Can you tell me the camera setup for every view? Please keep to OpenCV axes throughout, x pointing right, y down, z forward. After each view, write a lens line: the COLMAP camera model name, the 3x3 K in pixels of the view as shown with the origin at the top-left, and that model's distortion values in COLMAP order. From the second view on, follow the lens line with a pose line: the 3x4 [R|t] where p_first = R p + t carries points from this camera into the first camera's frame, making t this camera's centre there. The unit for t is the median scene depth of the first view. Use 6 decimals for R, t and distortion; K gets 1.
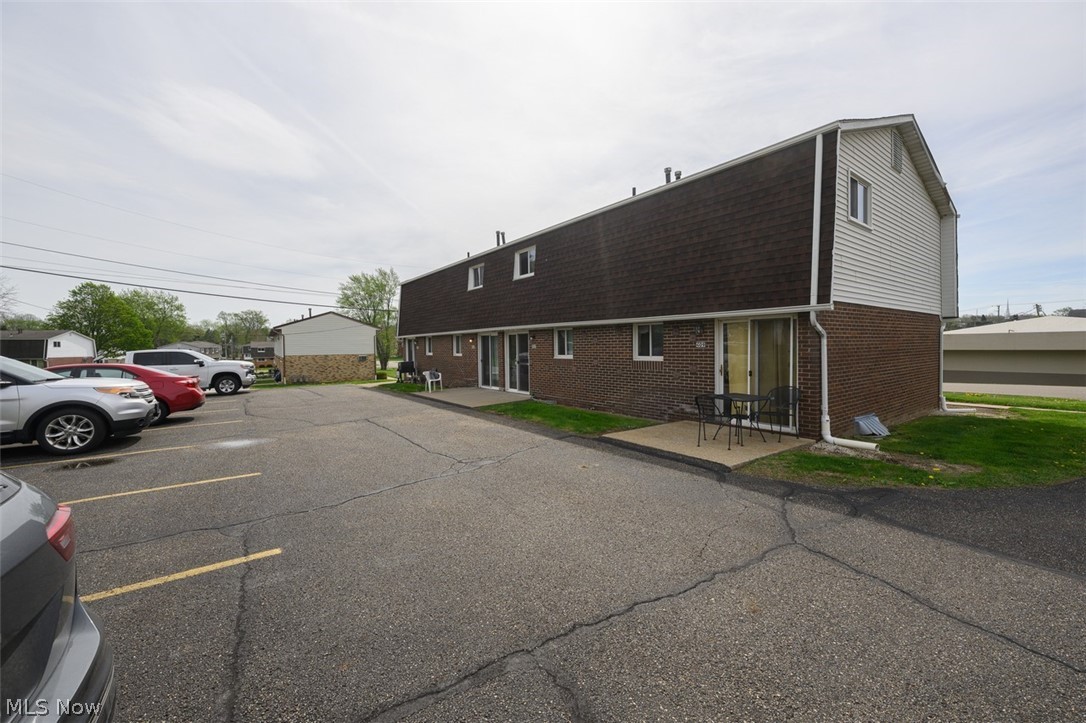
lens RADIAL K [[447.2, 0, 543.0], [0, 447.2, 361.5], [0, 0, 1]] dist [-0.000183, -0.000027]
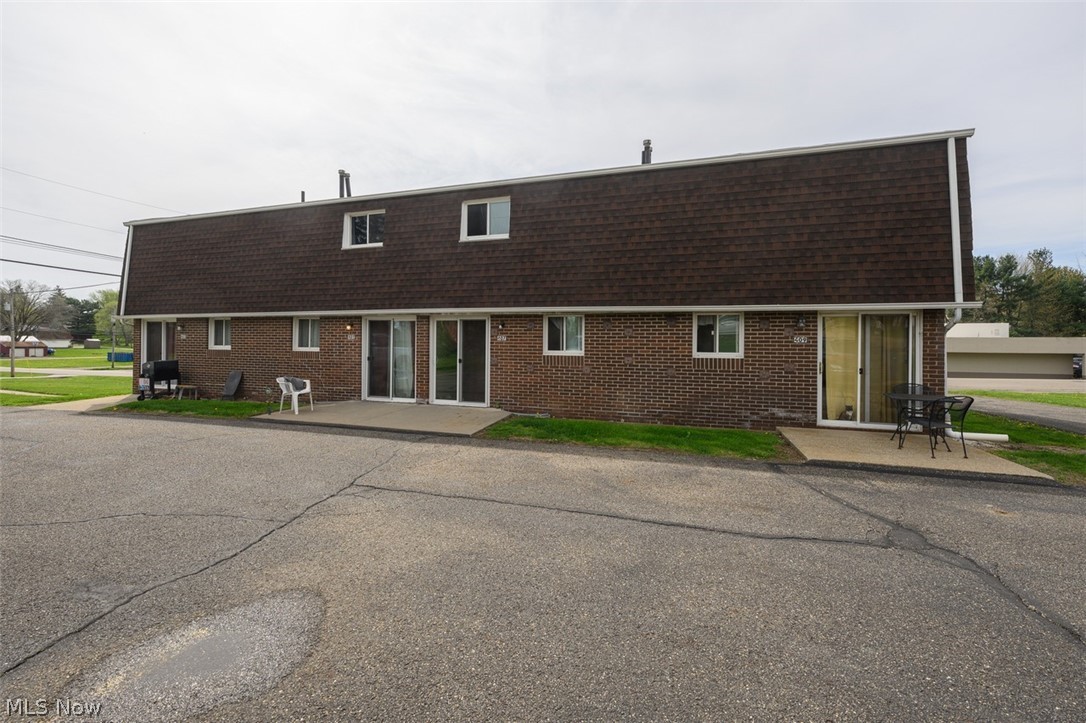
lens RADIAL K [[417.7, 0, 543.0], [0, 417.7, 361.5], [0, 0, 1]] dist [-0.002293, -0.000150]
pose [[0.789757, 0.009913, 0.613340, -0.482004], [-0.002019, 0.999906, -0.013561, 0.015251], [-0.613417, 0.009471, 0.789702, 0.562069]]
